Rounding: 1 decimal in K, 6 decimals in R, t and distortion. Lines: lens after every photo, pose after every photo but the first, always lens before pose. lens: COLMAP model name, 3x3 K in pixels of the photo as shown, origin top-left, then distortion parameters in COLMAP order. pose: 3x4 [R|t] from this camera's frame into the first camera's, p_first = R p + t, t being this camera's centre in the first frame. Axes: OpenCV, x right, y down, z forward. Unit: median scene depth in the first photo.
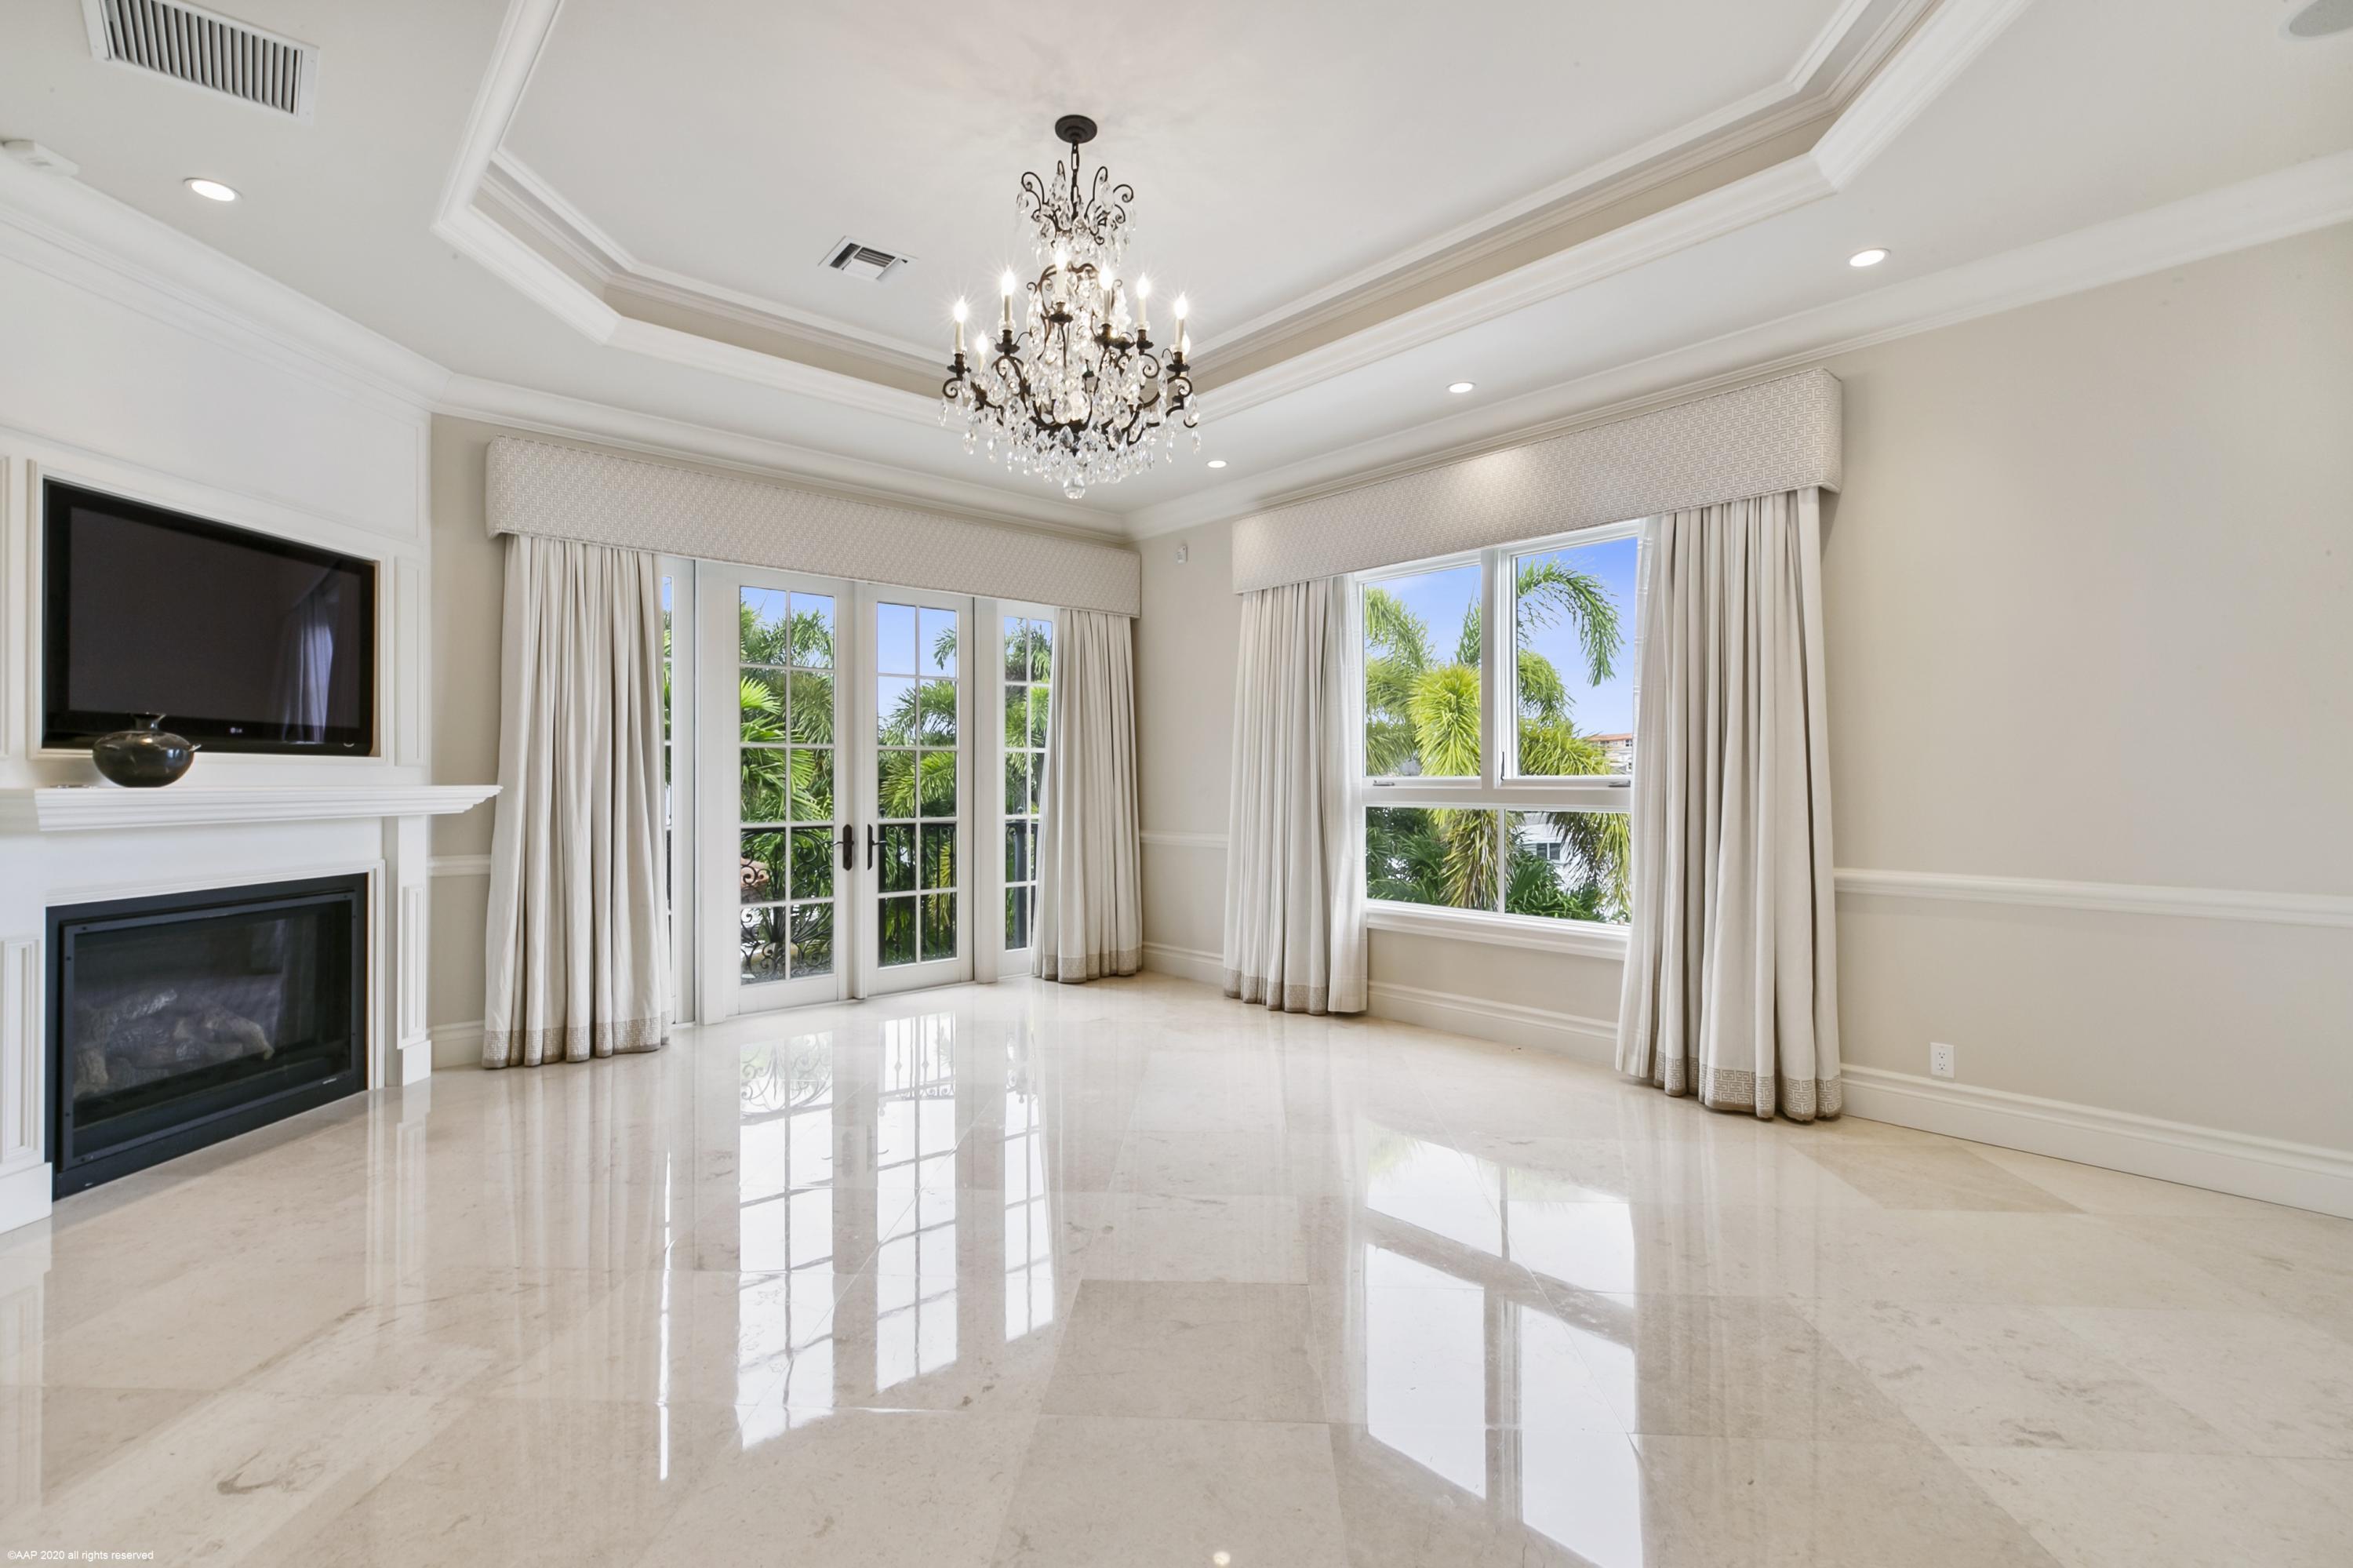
lens RADIAL K [[1086.9, 0, 1181.6], [0, 1086.9, 779.0], [0, 0, 1]] dist [0.007462, -0.000900]
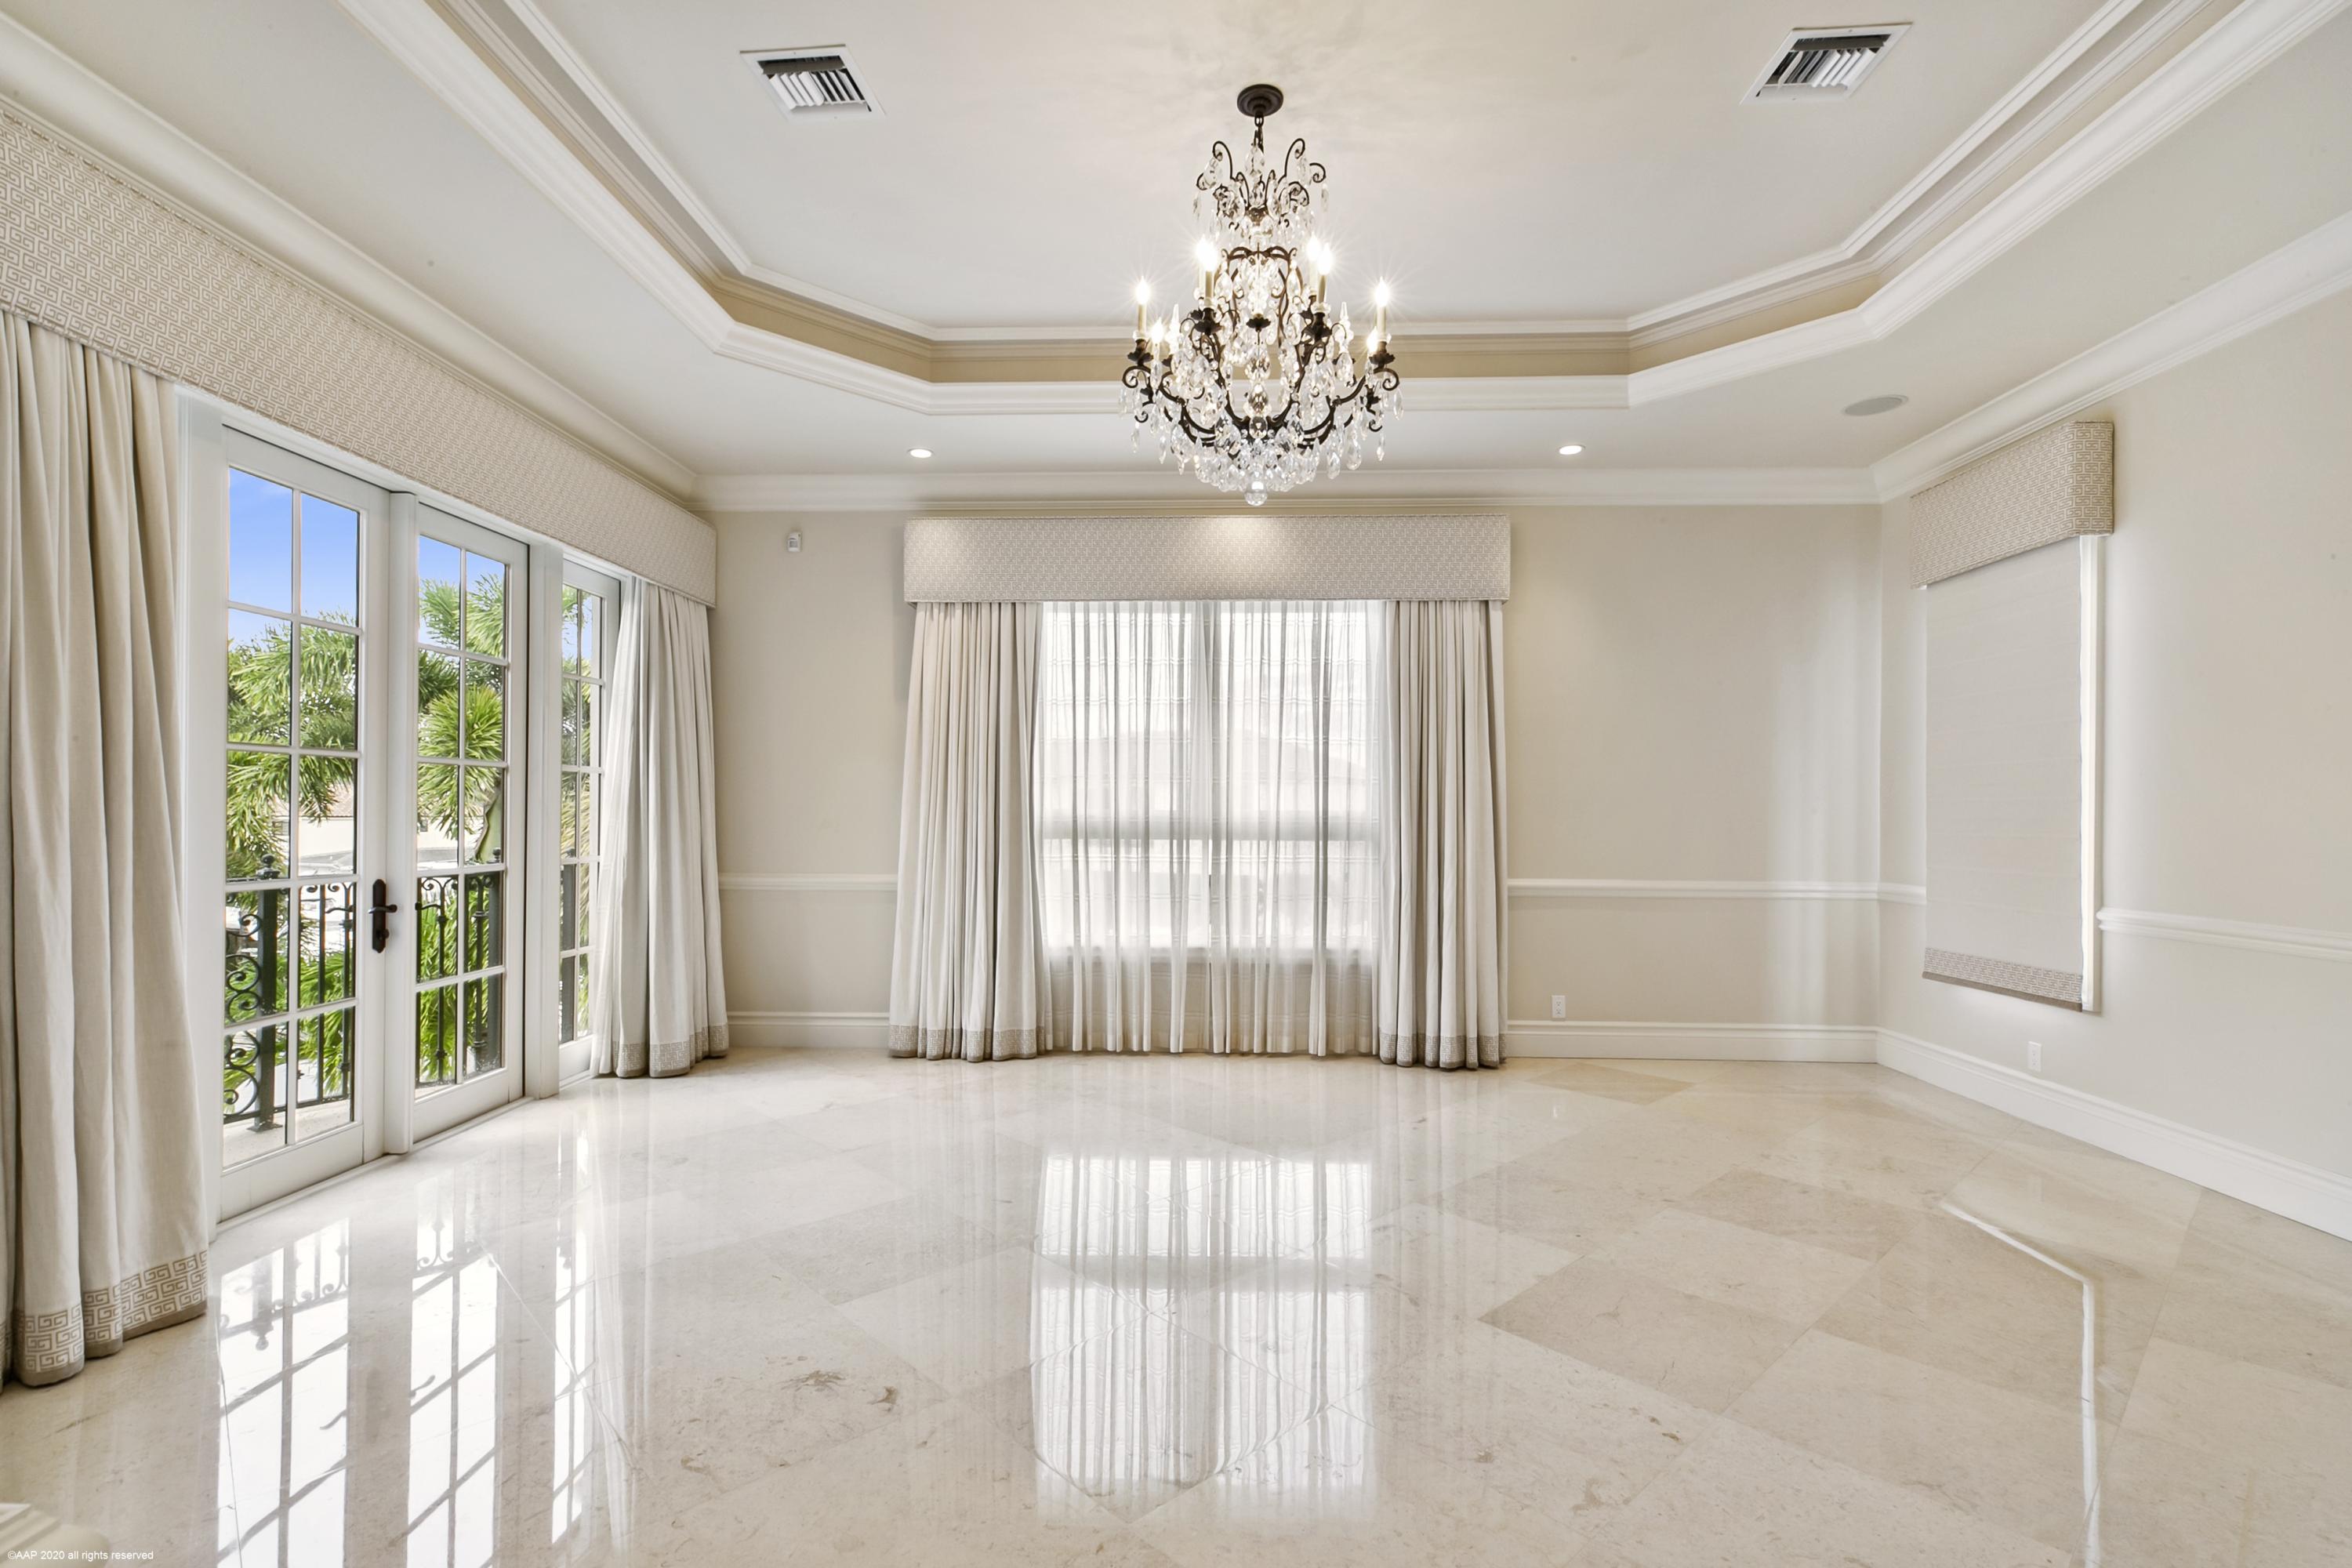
lens RADIAL K [[1086.4, 0, 1174.8], [0, 1086.4, 805.0], [0, 0, 1]] dist [0.007462, -0.000900]
pose [[0.686152, 0.010034, 0.727389, -0.454599], [-0.006149, 0.999949, -0.007994, 0.001631], [-0.727432, 0.001012, 0.686179, 0.237920]]
